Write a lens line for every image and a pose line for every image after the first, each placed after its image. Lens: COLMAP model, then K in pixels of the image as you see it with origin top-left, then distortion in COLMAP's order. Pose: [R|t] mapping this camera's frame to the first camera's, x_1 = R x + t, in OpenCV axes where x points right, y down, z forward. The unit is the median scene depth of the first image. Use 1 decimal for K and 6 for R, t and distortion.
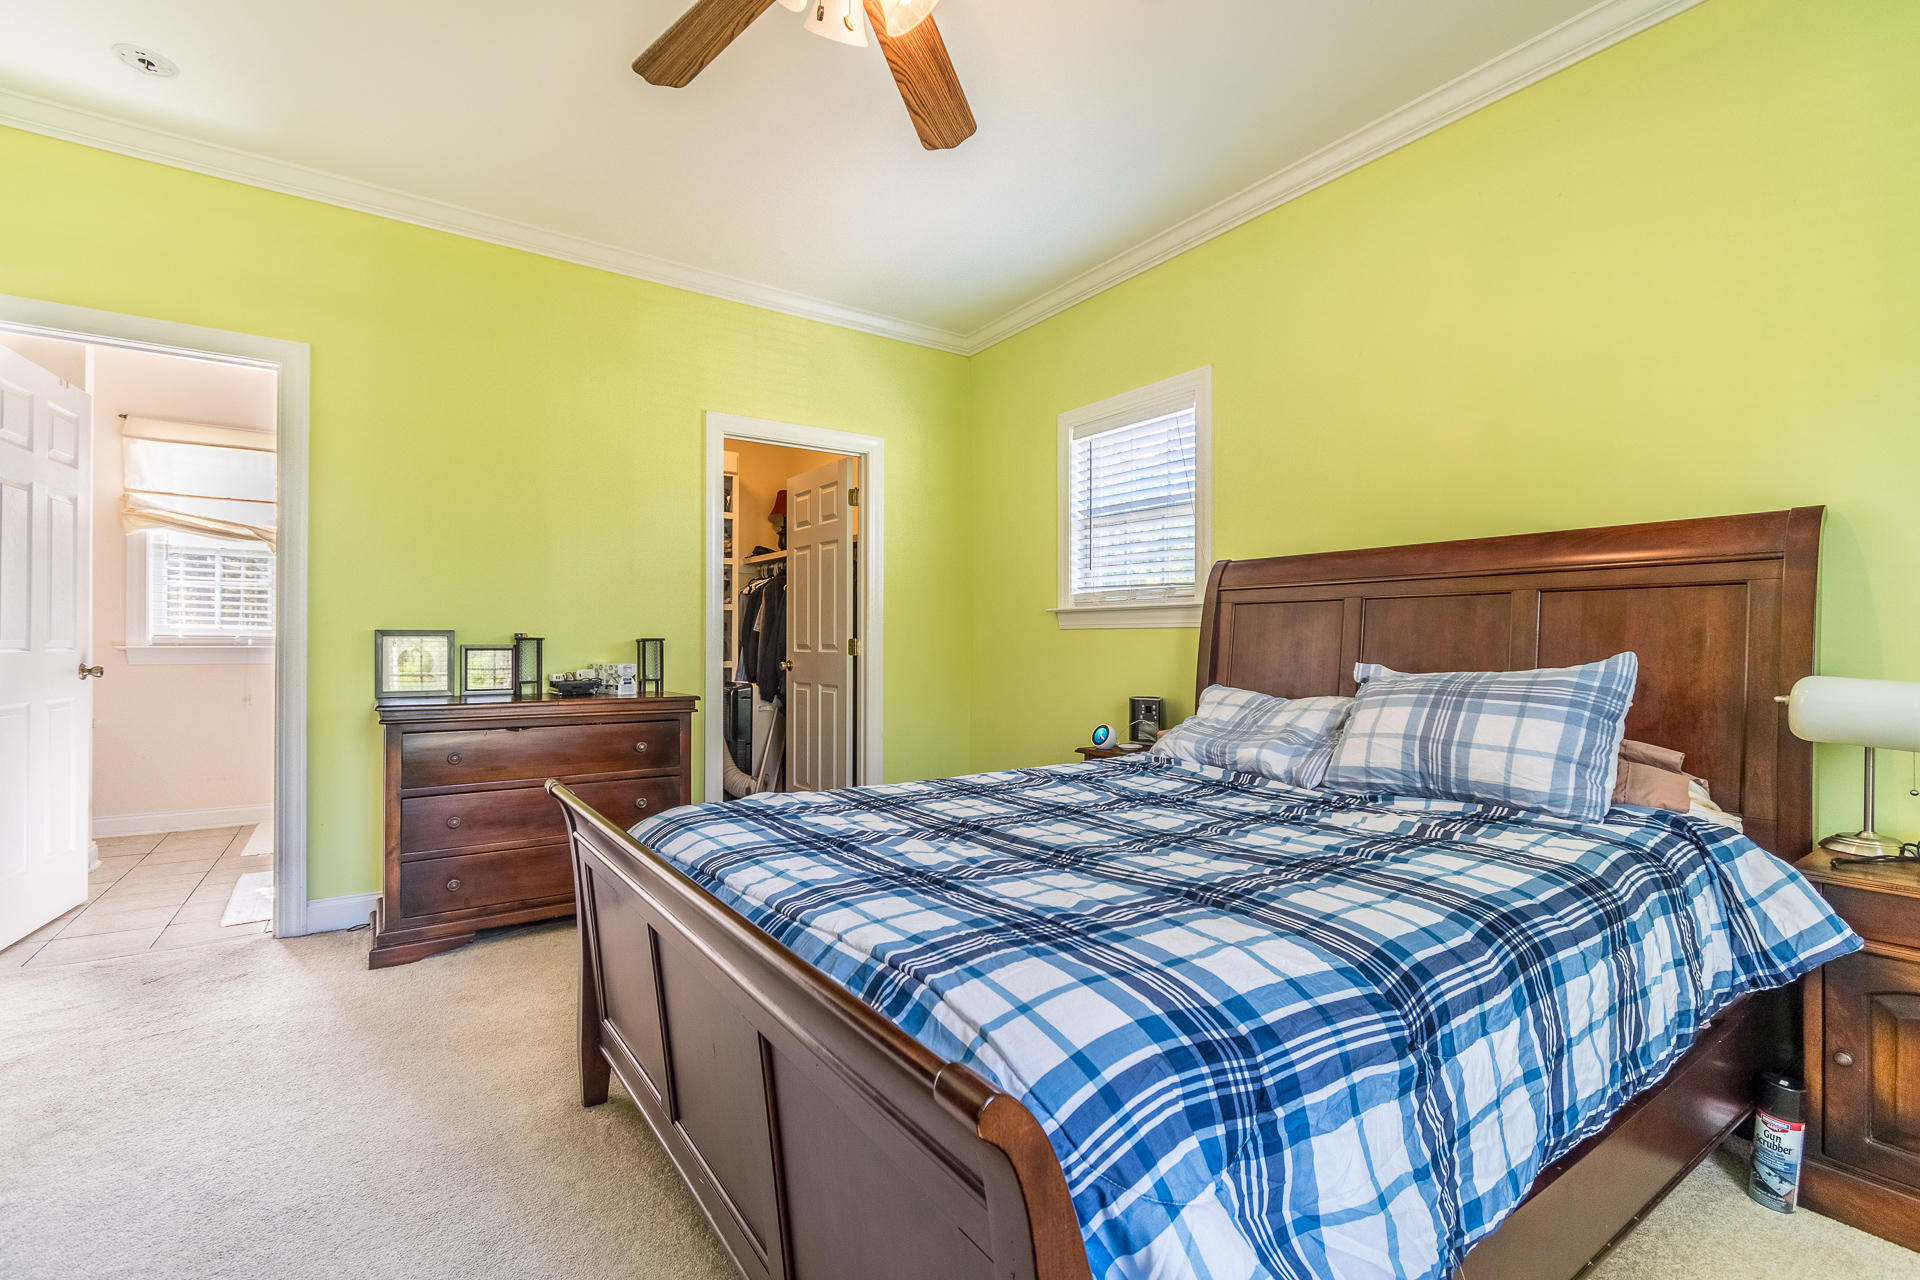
lens RADIAL K [[861.9, 0, 960.0], [0, 861.9, 640.0], [0, 0, 1]] dist [0.011447, -0.000149]
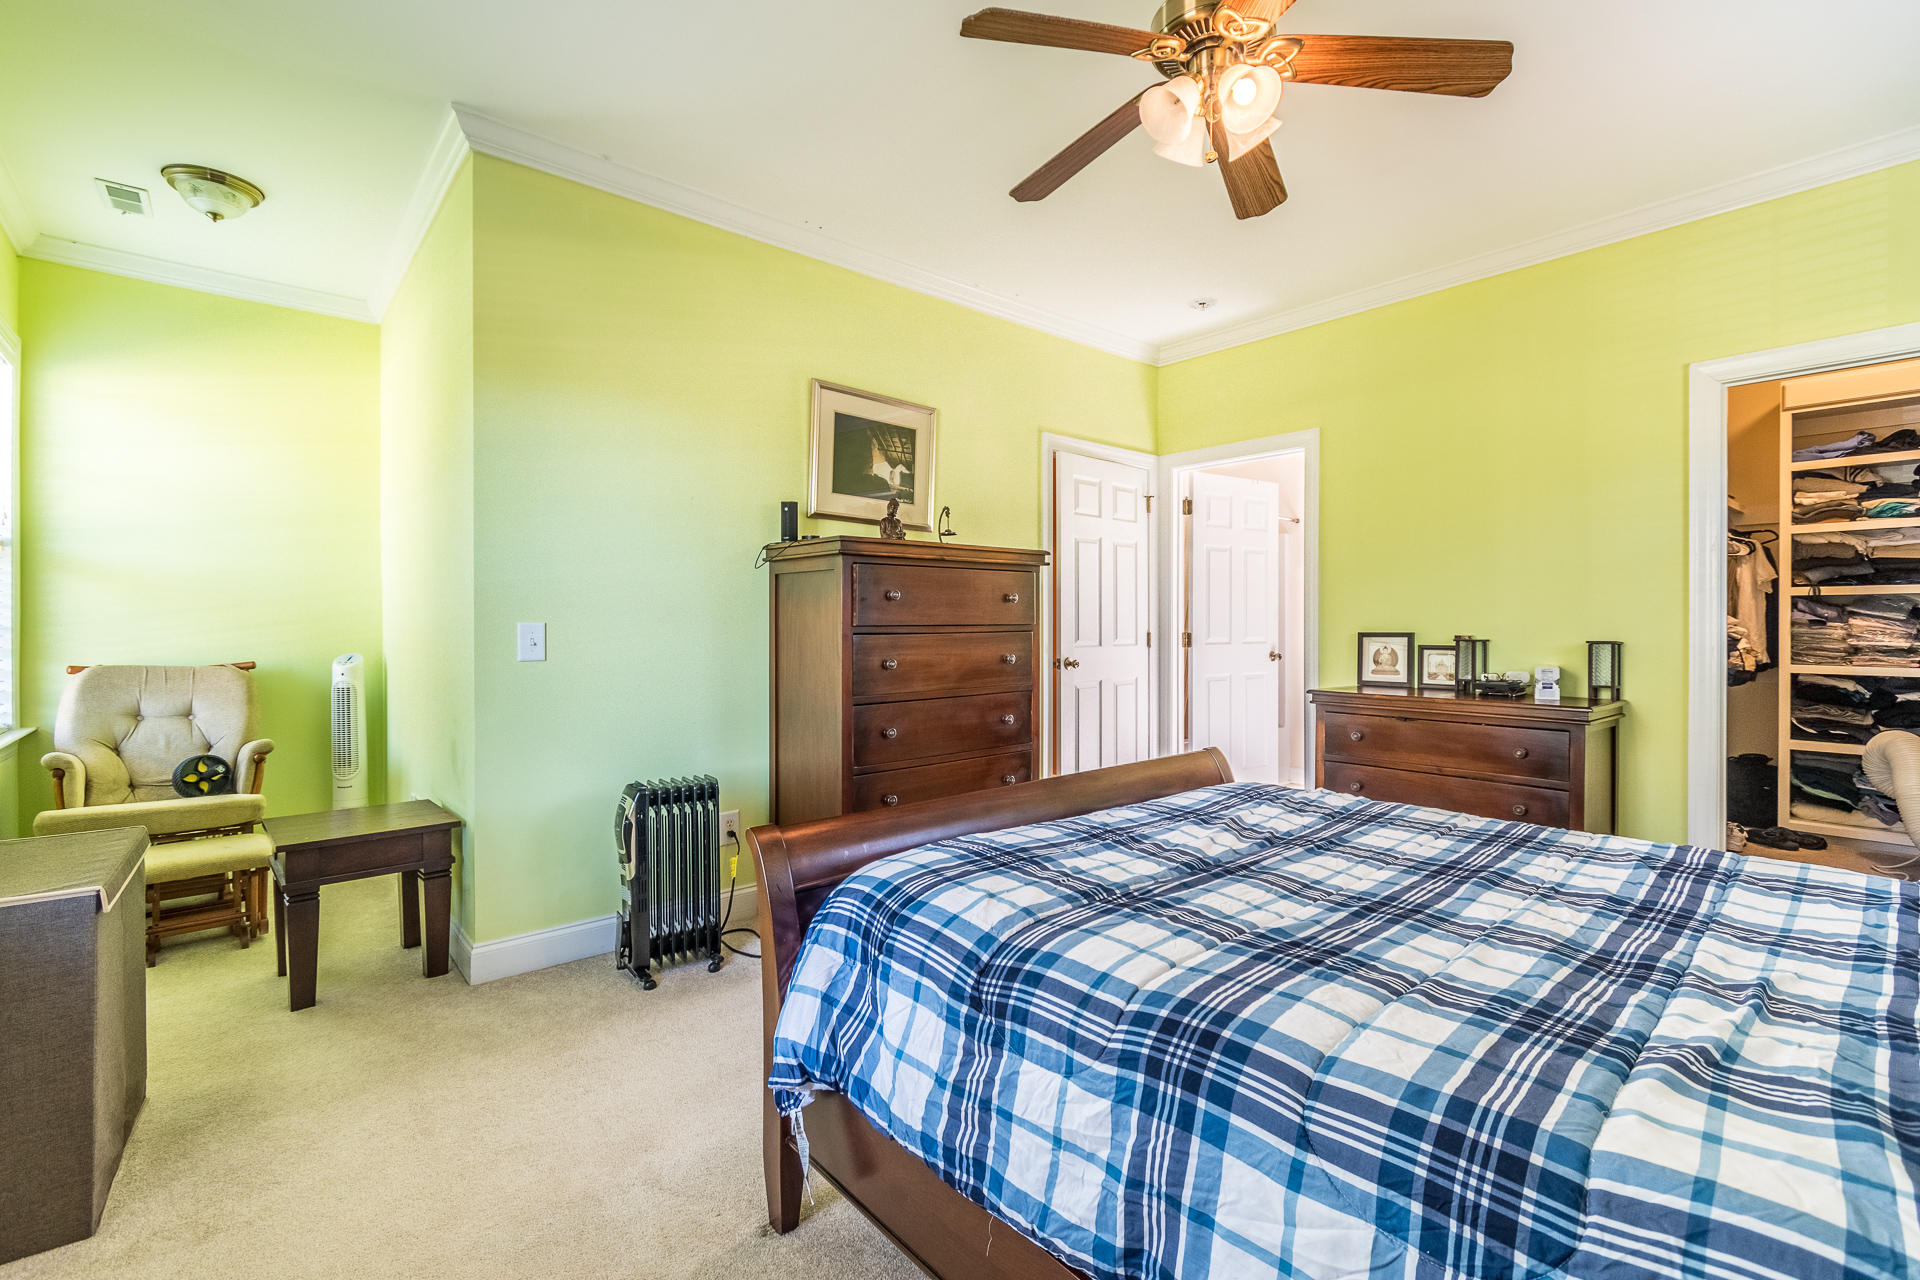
lens RADIAL K [[861.9, 0, 960.0], [0, 861.9, 640.0], [0, 0, 1]] dist [0.011447, -0.000149]
pose [[0.091079, 0.016711, -0.995703, 1.268930], [0.004971, 0.999839, 0.017236, -0.057870], [0.995831, -0.006519, 0.090981, 0.629433]]
